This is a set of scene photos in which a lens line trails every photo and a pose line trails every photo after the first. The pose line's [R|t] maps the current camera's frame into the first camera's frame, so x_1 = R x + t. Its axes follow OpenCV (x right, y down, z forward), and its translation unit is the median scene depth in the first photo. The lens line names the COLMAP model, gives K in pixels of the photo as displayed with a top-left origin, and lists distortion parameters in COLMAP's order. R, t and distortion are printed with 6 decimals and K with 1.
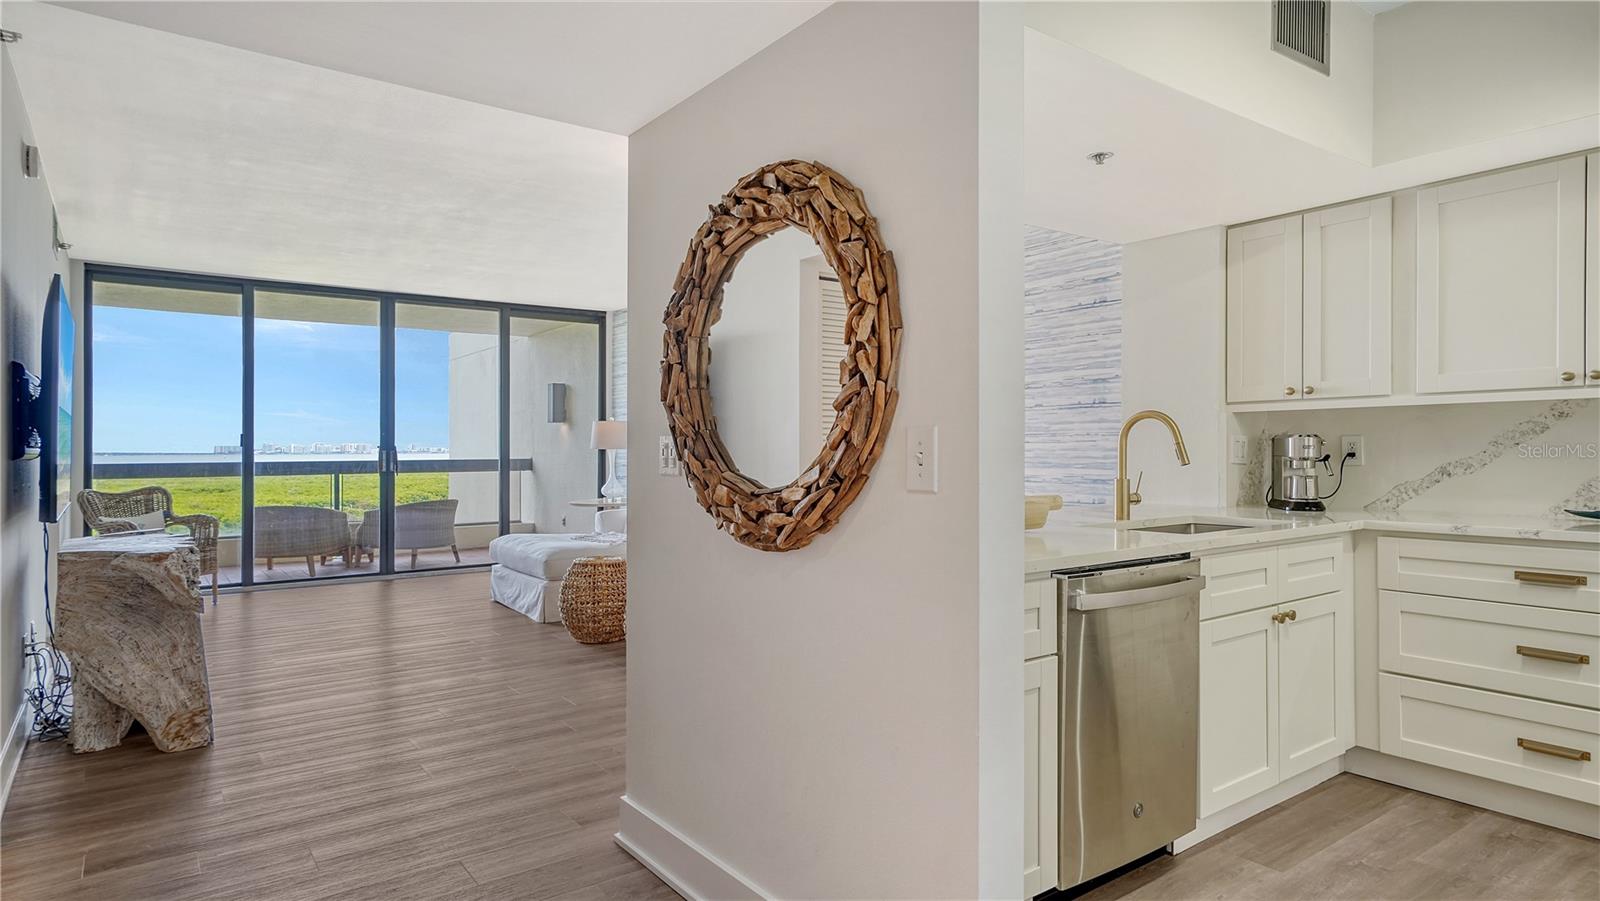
lens RADIAL K [[896.5, 0, 796.3], [0, 896.5, 445.0], [0, 0, 1]] dist [0.023661, 0.006103]
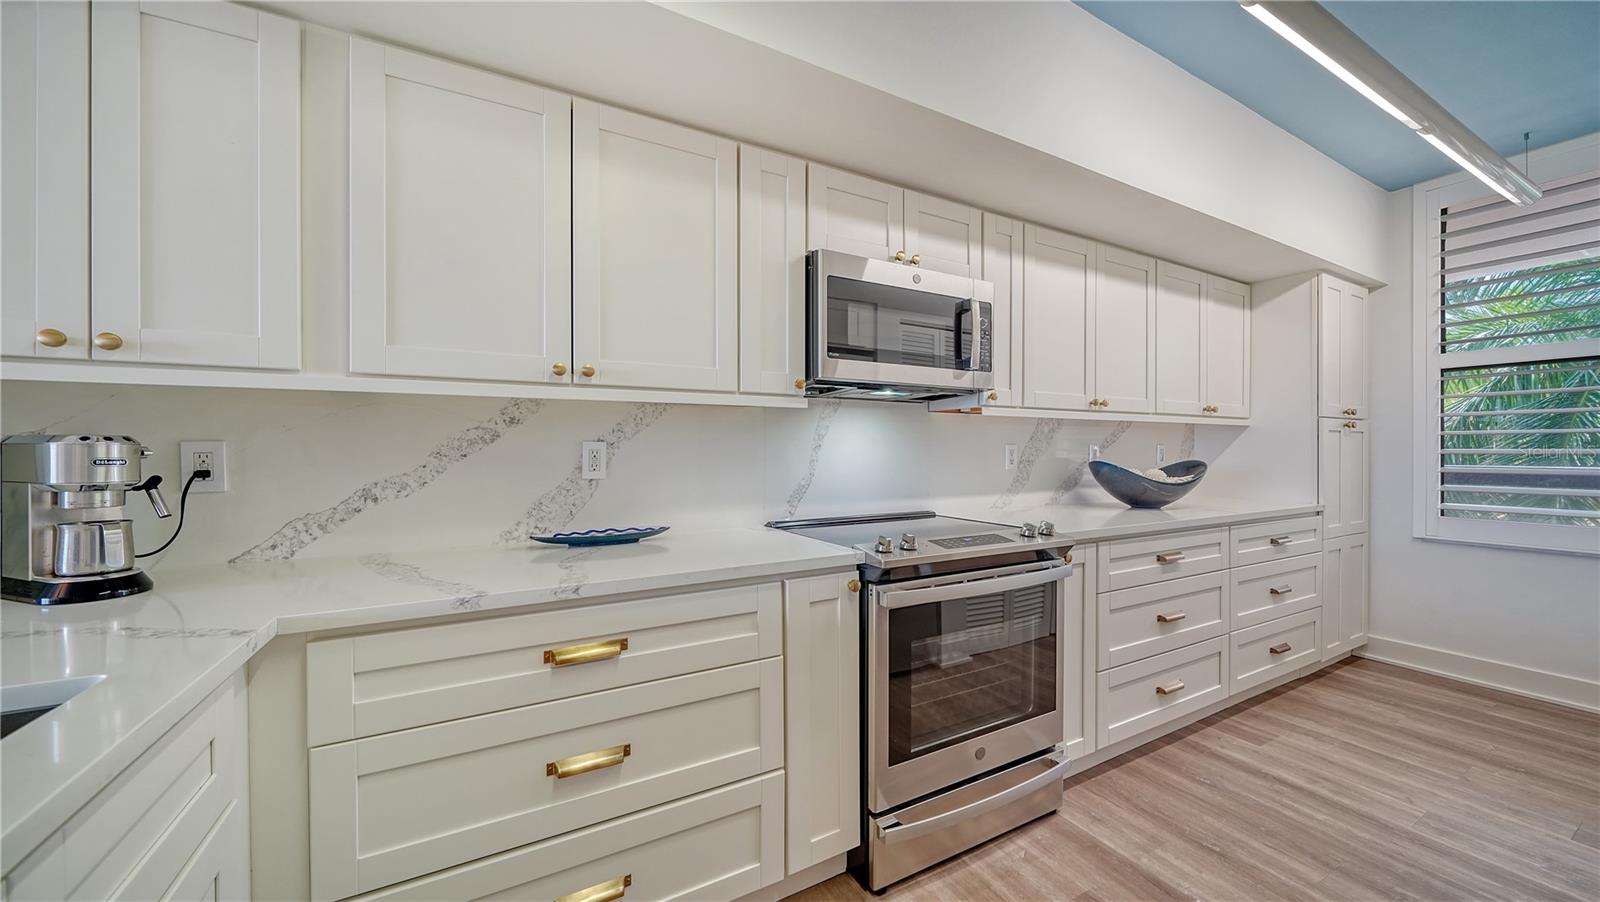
lens RADIAL K [[567.9, 0, 803.2], [0, 567.9, 457.5], [0, 0, 1]] dist [-0.006678, -0.000241]
pose [[0.128656, -0.007399, 0.991662, 0.332071], [-0.004568, 0.999957, 0.008054, -0.004387], [-0.991679, -0.005567, 0.128617, 0.620067]]
